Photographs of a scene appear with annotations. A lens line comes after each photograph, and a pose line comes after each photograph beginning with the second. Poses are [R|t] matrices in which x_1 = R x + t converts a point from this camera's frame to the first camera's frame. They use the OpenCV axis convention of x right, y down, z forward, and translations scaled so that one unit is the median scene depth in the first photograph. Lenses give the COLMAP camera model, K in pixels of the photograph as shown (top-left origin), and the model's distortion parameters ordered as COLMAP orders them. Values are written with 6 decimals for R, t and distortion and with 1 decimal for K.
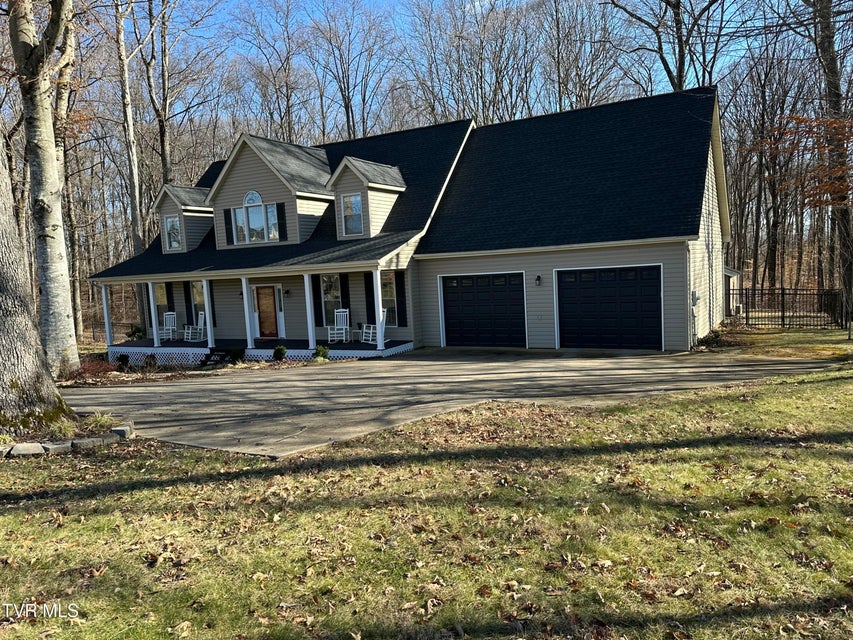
lens RADIAL K [[653.6, 0, 426.5], [0, 653.6, 320.0], [0, 0, 1]] dist [0.135056, -0.199940]
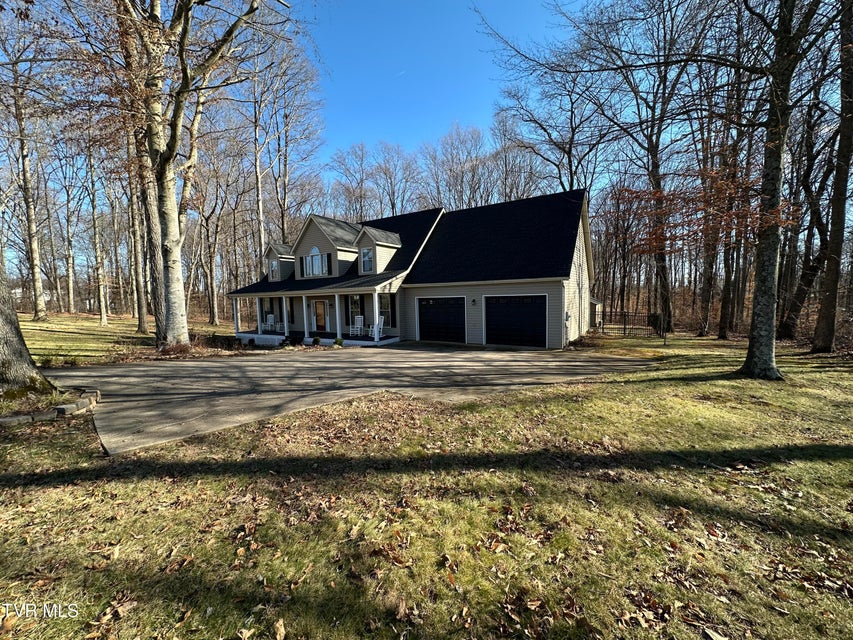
lens RADIAL K [[344.2, 0, 423.5], [0, 344.2, 316.8], [0, 0, 1]] dist [-0.000078, -0.000021]
pose [[0.998336, 0.031613, -0.048234, 0.079546], [-0.032405, 0.999351, -0.015714, -0.005674], [0.047706, 0.017251, 0.998712, 0.125594]]
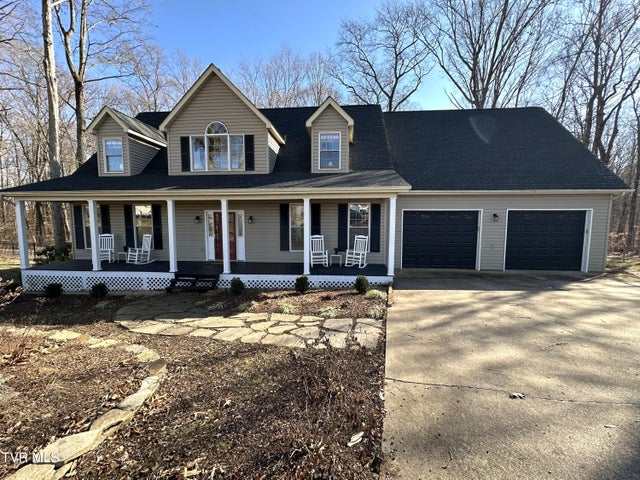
lens RADIAL K [[269.1, 0, 320.0], [0, 269.1, 240.0], [0, 0, 1]] dist [-0.000070, -0.000067]
pose [[0.906683, 0.025093, 0.421065, -0.321611], [-0.017206, 0.999598, -0.022520, 0.001707], [-0.421461, 0.013174, 0.906751, 0.601353]]
